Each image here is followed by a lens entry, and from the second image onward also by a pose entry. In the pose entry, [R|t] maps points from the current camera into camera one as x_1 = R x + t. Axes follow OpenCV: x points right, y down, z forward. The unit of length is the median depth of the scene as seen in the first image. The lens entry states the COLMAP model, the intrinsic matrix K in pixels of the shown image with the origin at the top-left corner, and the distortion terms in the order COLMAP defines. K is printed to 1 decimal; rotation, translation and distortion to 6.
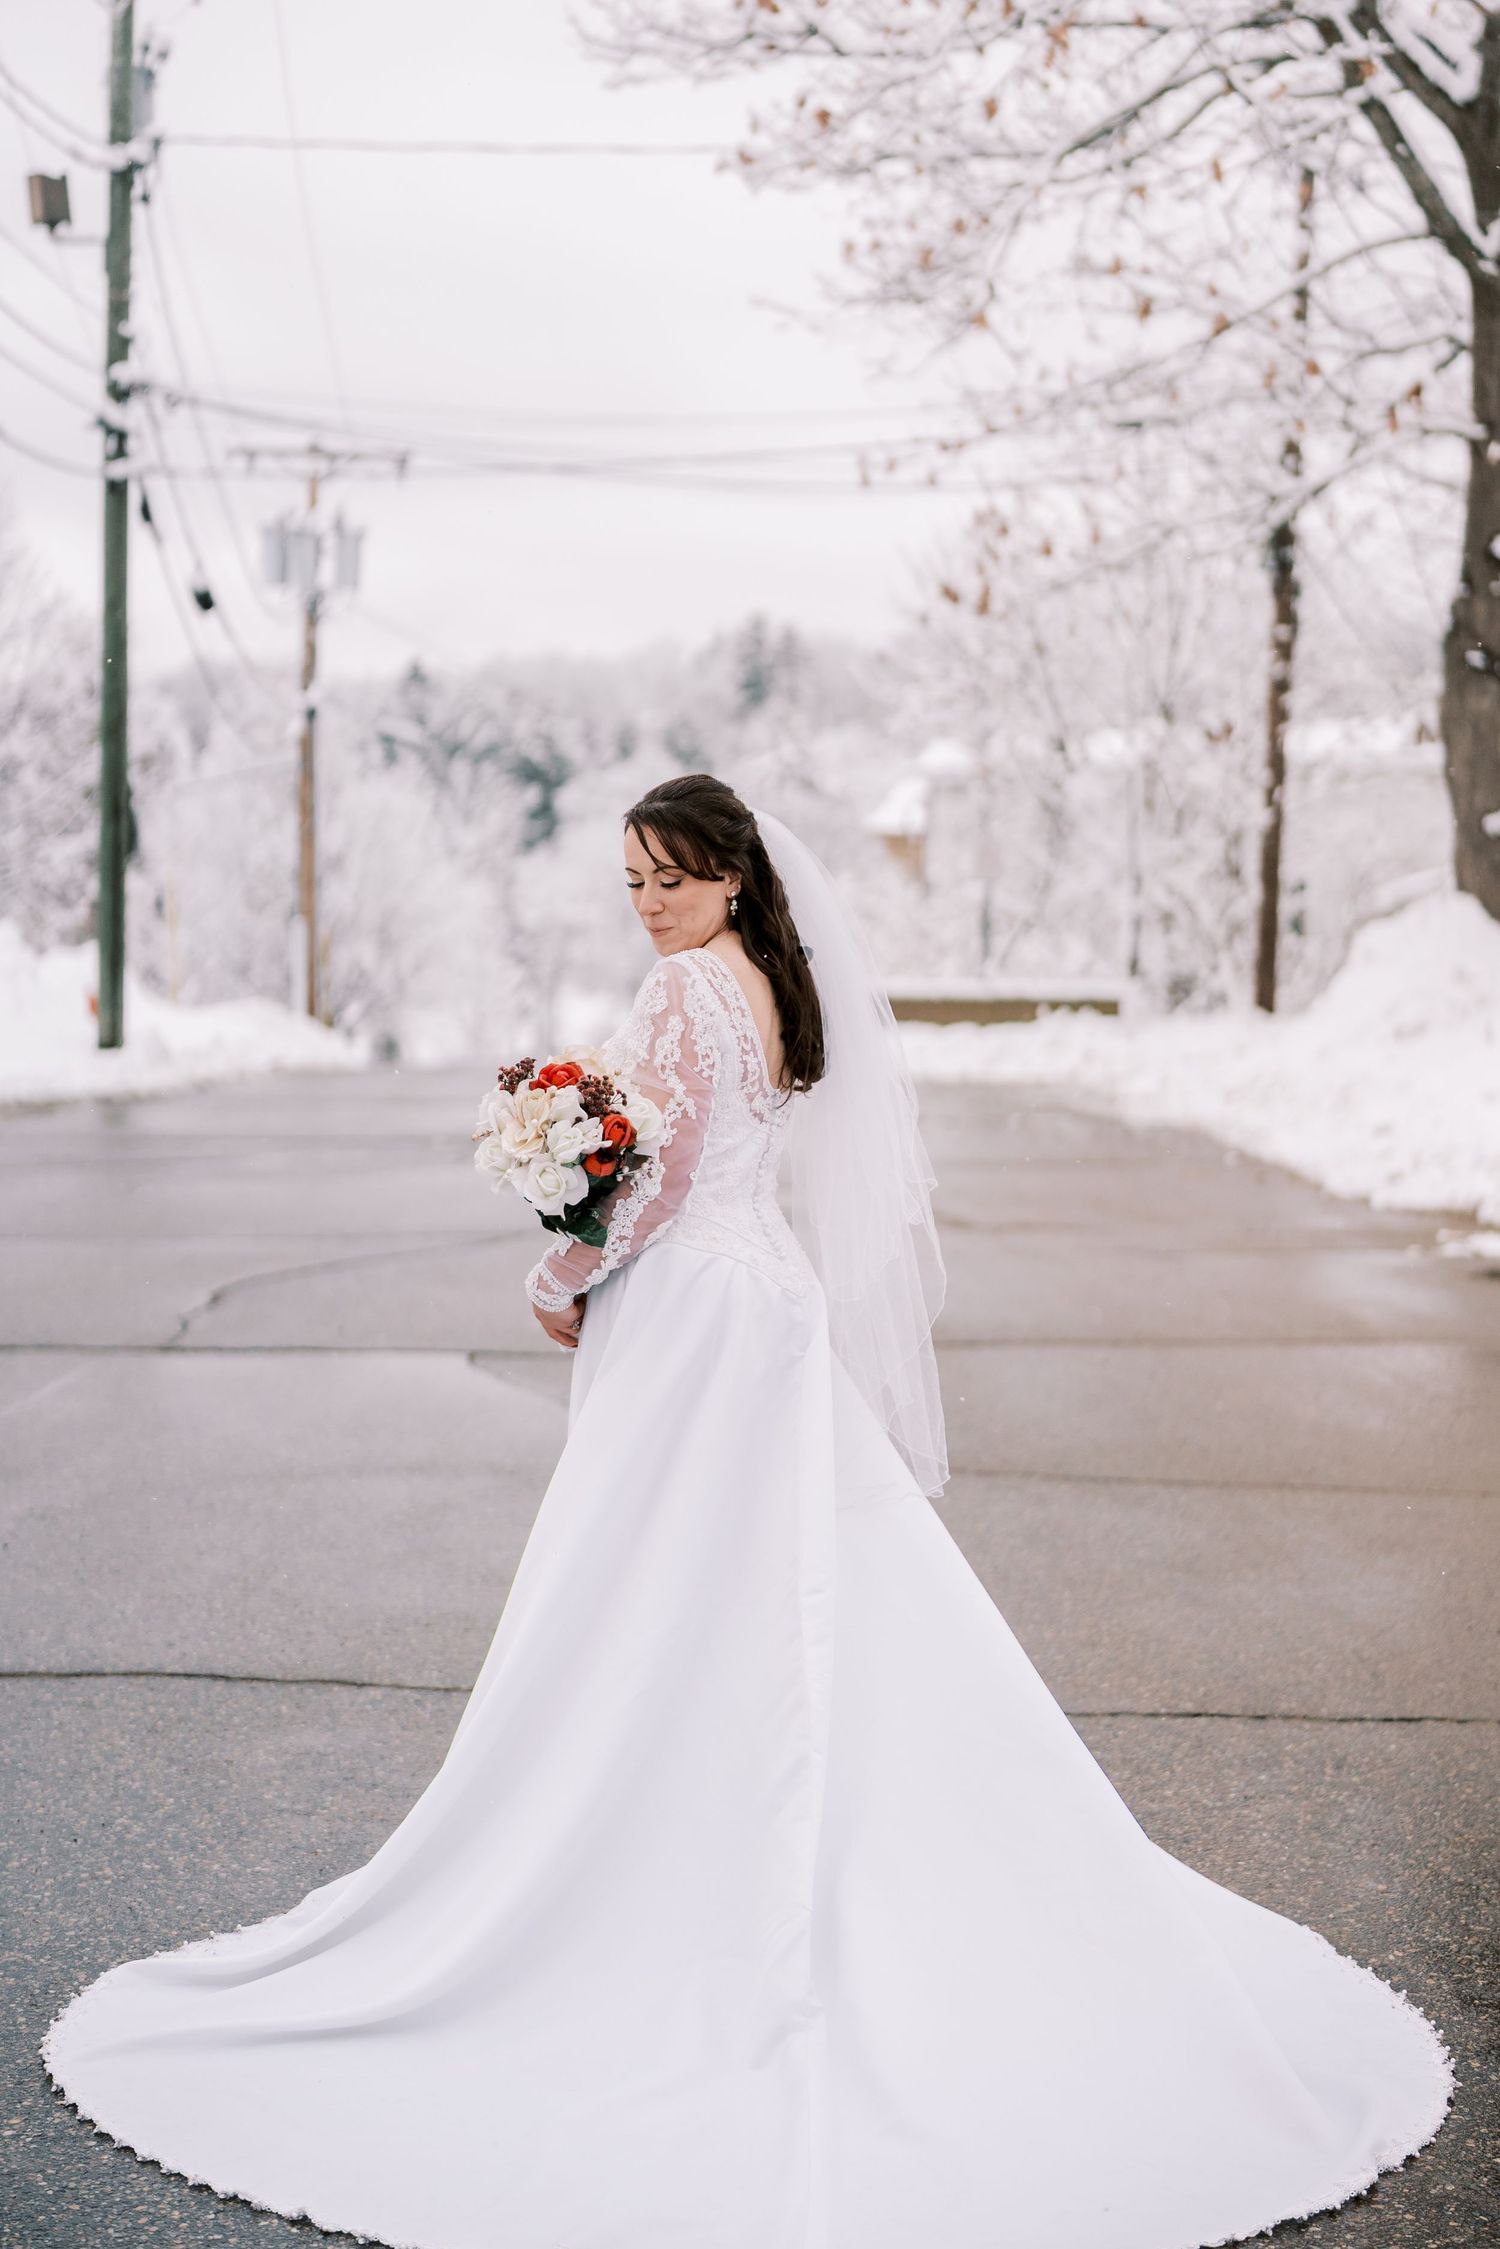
lens RADIAL K [[3216.6, 0, 647.8], [0, 3216.6, 962.6], [0, 0, 1]] dist [-0.001137, 0.009347]
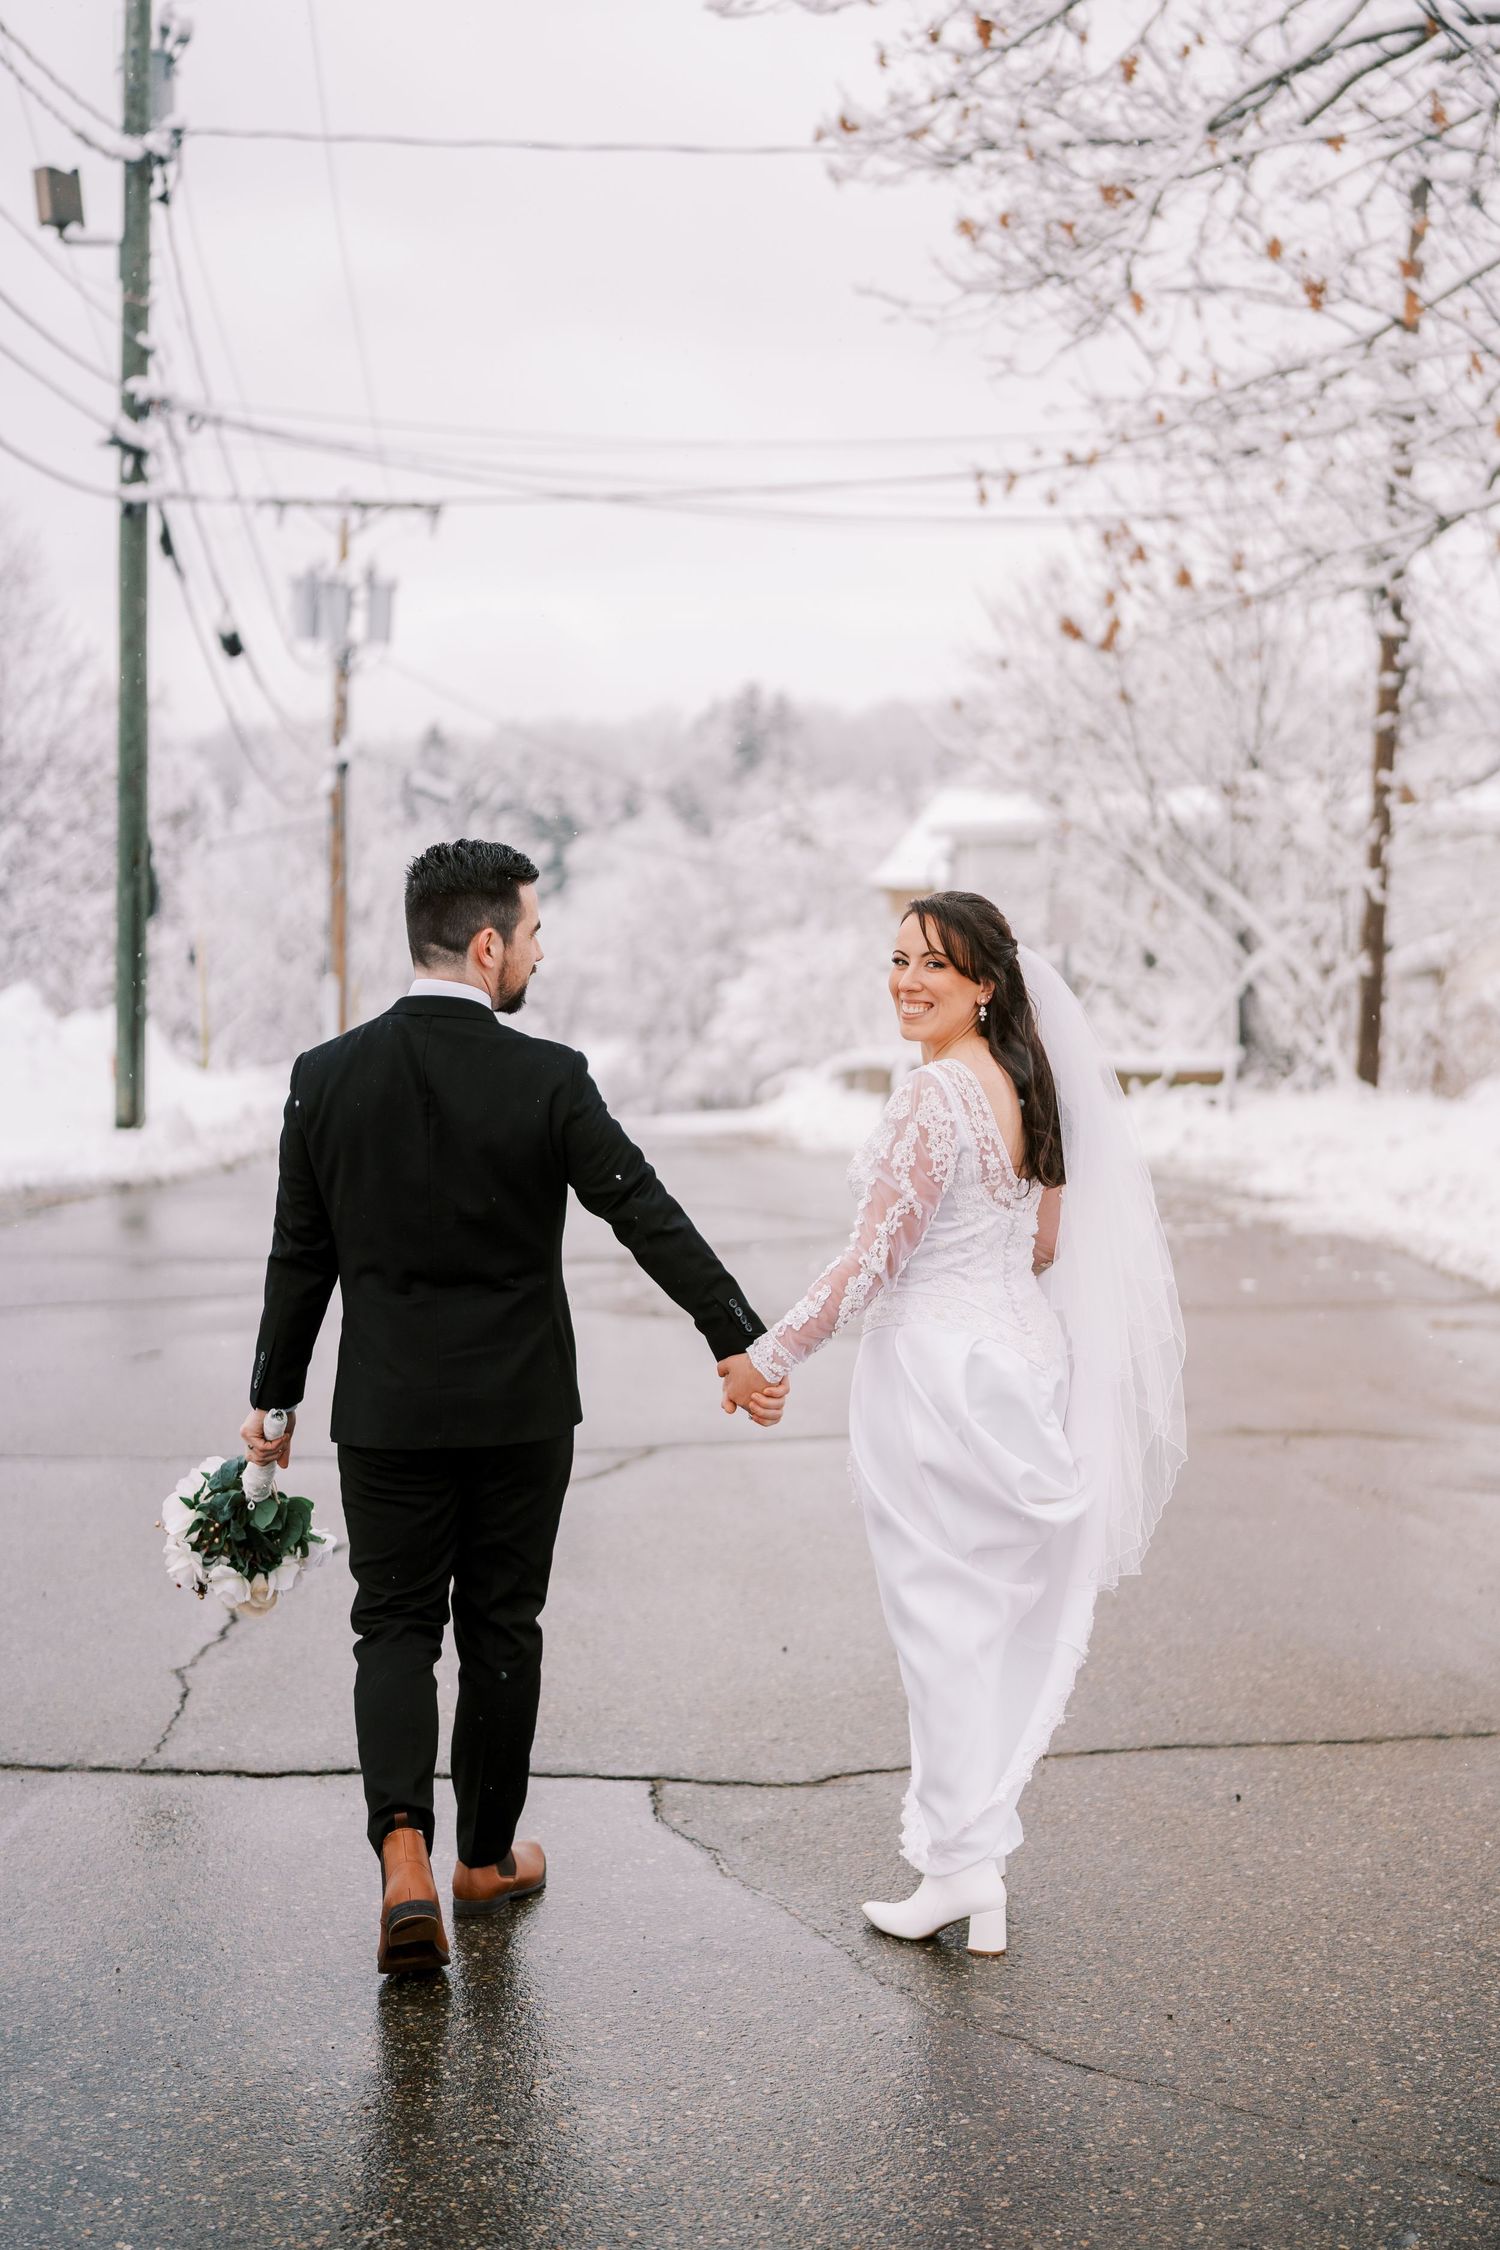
lens RADIAL K [[2917.6, 0, 715.0], [0, 2917.6, 1066.9], [0, 0, 1]] dist [-0.000569, 0.062535]
pose [[0.999690, 0.000748, 0.024891, -0.020662], [-0.001293, 0.999760, 0.021877, -0.009034], [-0.024868, -0.021903, 0.999451, 0.163446]]
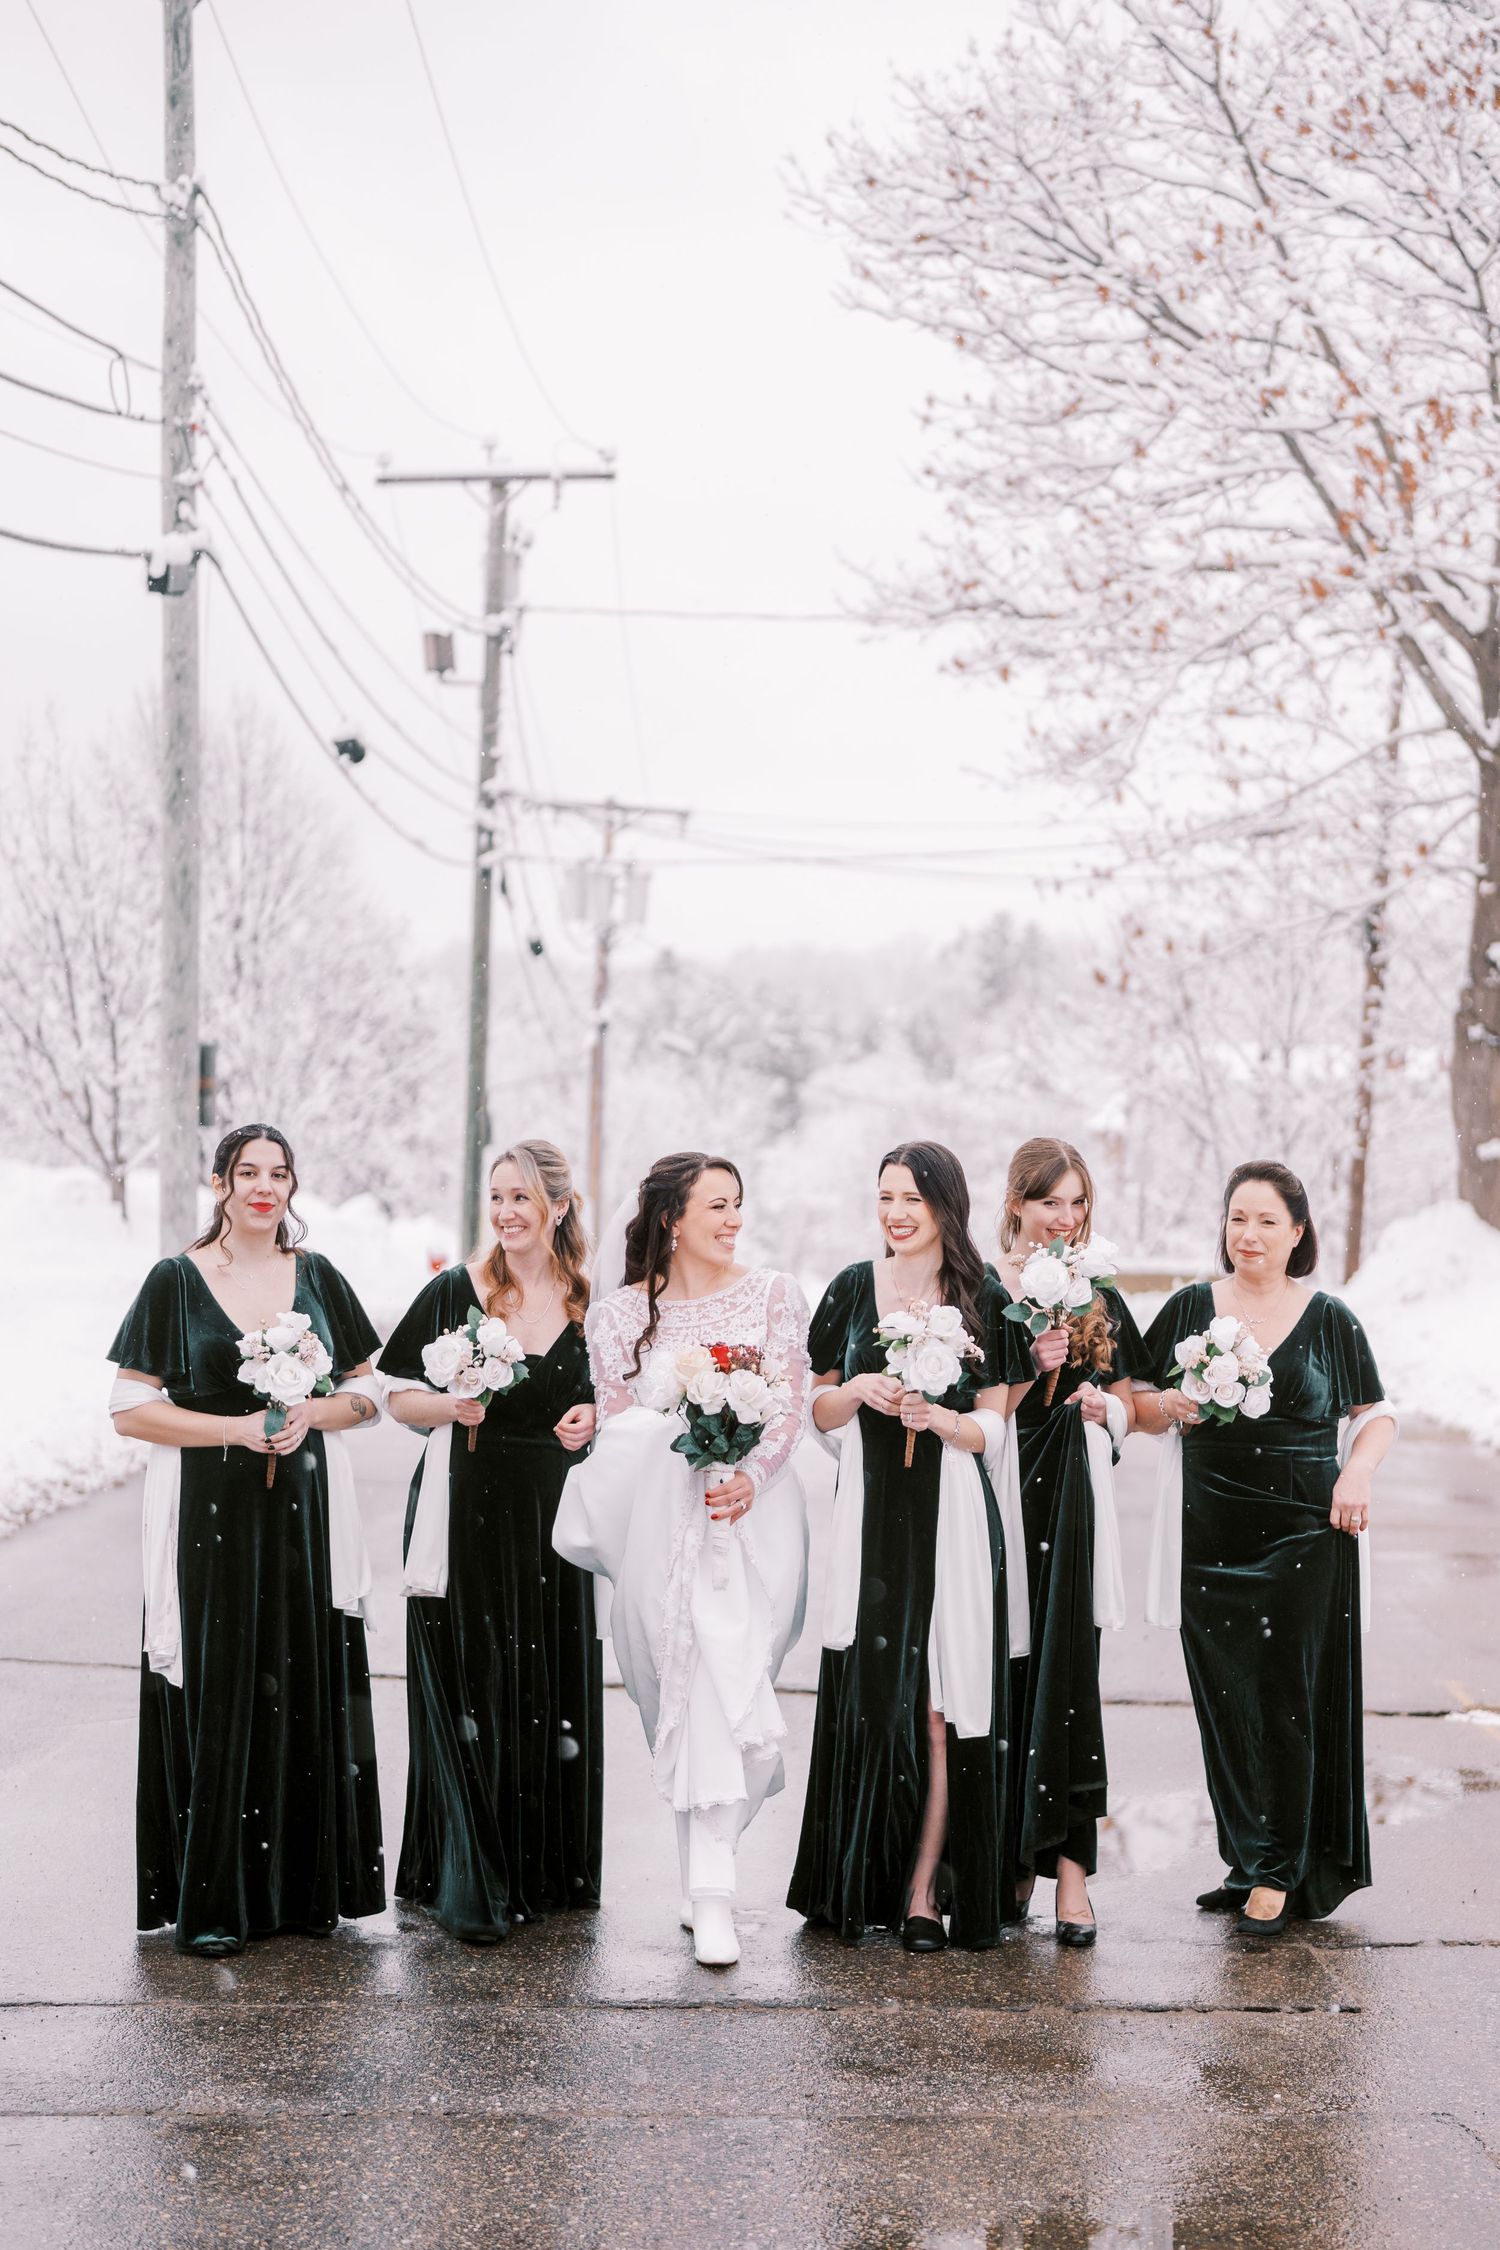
lens RADIAL K [[3279.1, 0, 773.9], [0, 3279.1, 1263.0], [0, 0, 1]] dist [0.004117, 0.047518]
pose [[0.999056, 0.026286, -0.034587, 0.005163], [-0.026163, 0.999650, 0.004017, 0.005700], [0.034681, -0.003109, 0.999394, -0.349322]]
